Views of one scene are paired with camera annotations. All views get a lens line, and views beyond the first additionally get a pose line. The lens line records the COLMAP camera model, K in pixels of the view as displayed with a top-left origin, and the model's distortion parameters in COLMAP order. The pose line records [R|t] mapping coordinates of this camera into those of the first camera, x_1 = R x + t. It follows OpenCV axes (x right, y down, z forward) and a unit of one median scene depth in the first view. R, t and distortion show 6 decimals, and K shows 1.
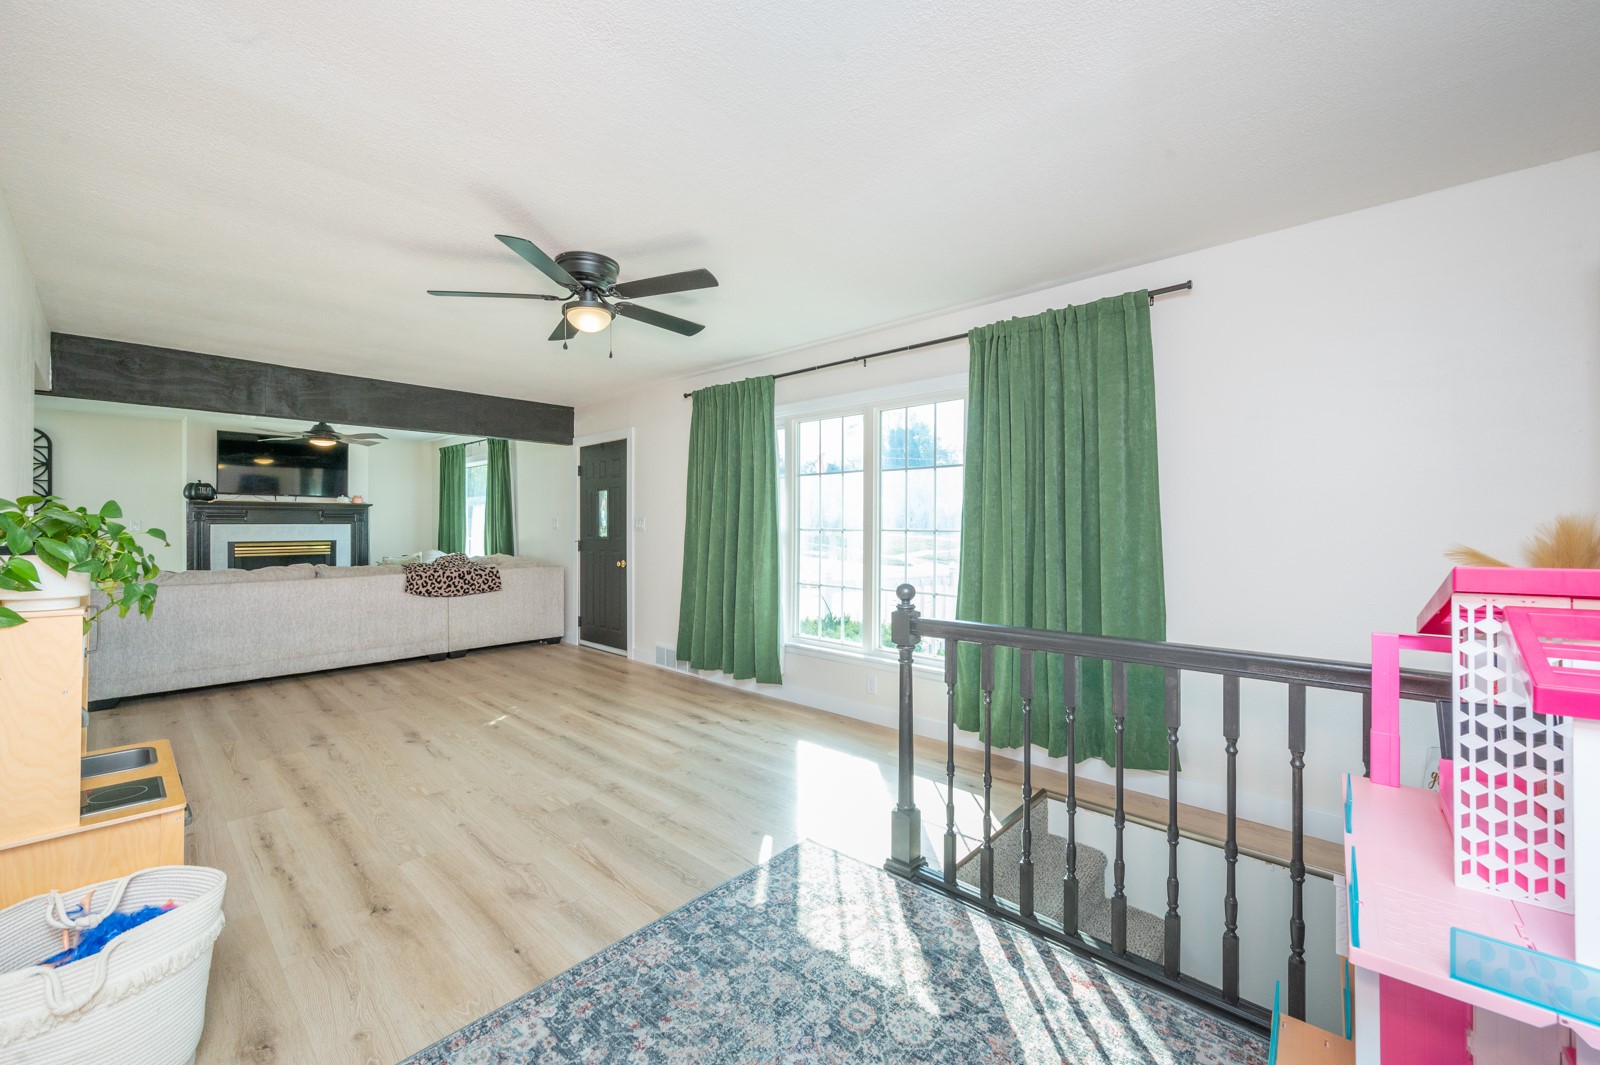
lens RADIAL K [[635.5, 0, 800.0], [0, 635.5, 532.5], [0, 0, 1]] dist [0.000069, 0.000133]
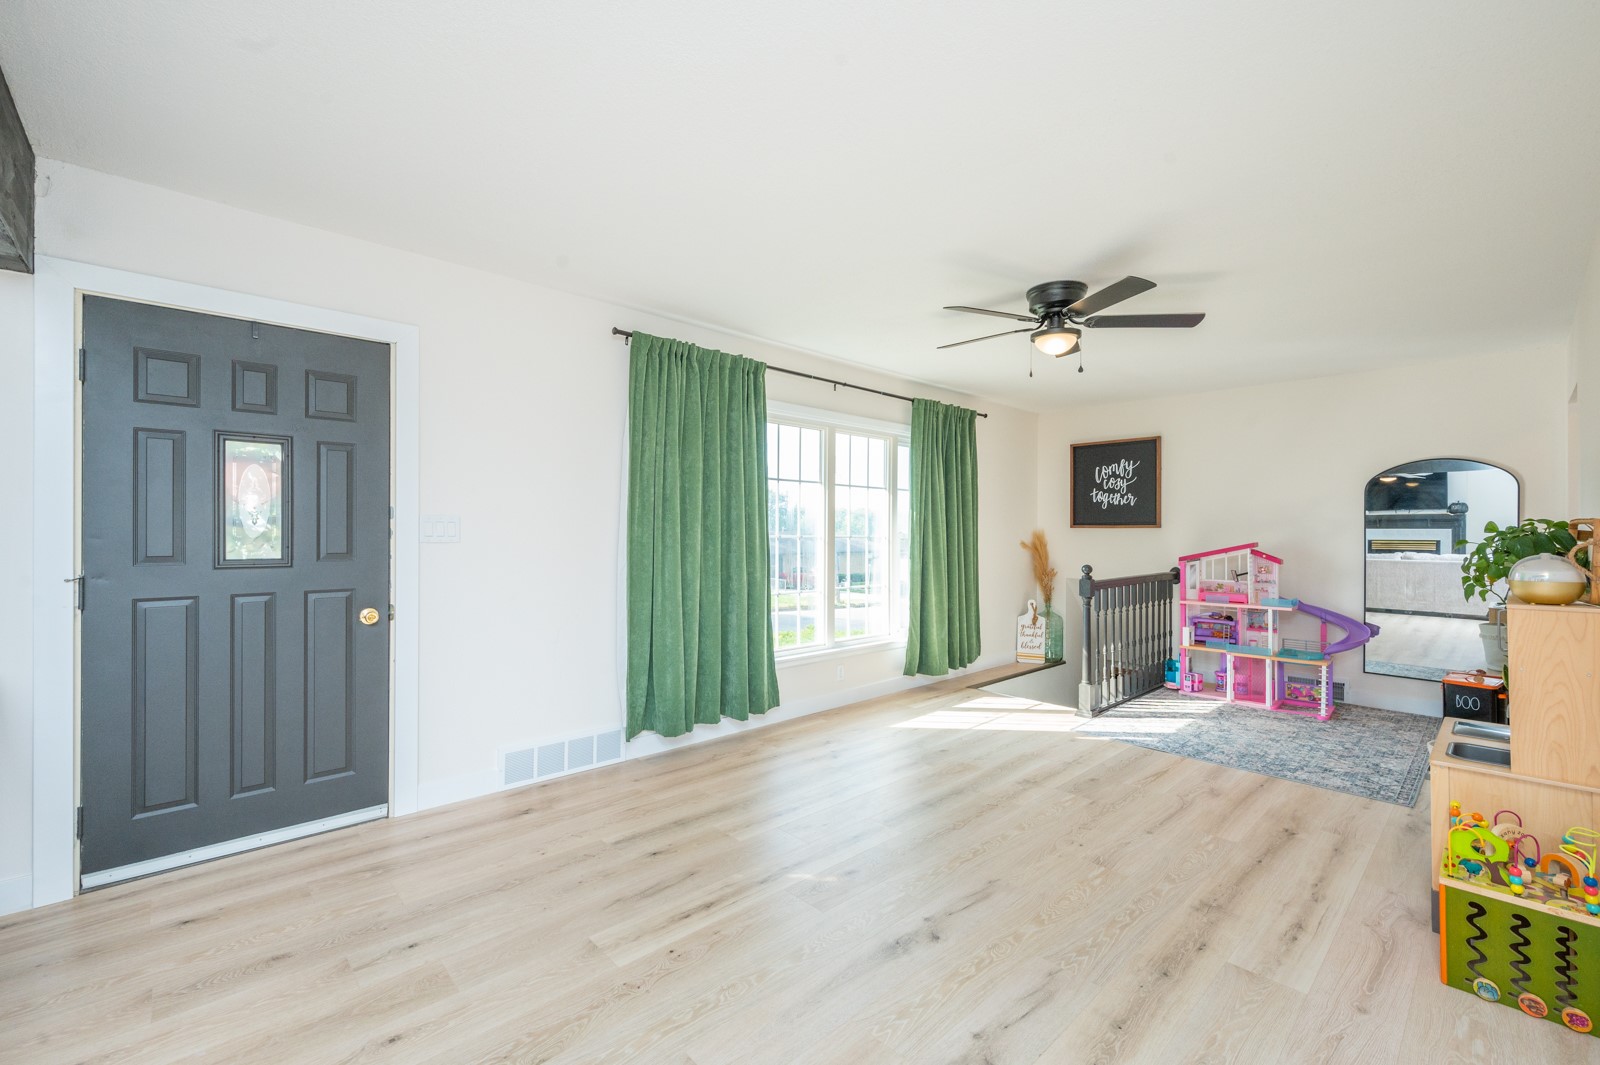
lens RADIAL K [[675.7, 0, 802.1], [0, 675.7, 525.5], [0, 0, 1]] dist [-0.000682, -0.000192]
pose [[0.069920, 0.009705, 0.997505, -1.592920], [0.007809, 0.999917, -0.010276, -0.015746], [-0.997522, 0.008508, 0.069838, 1.428841]]
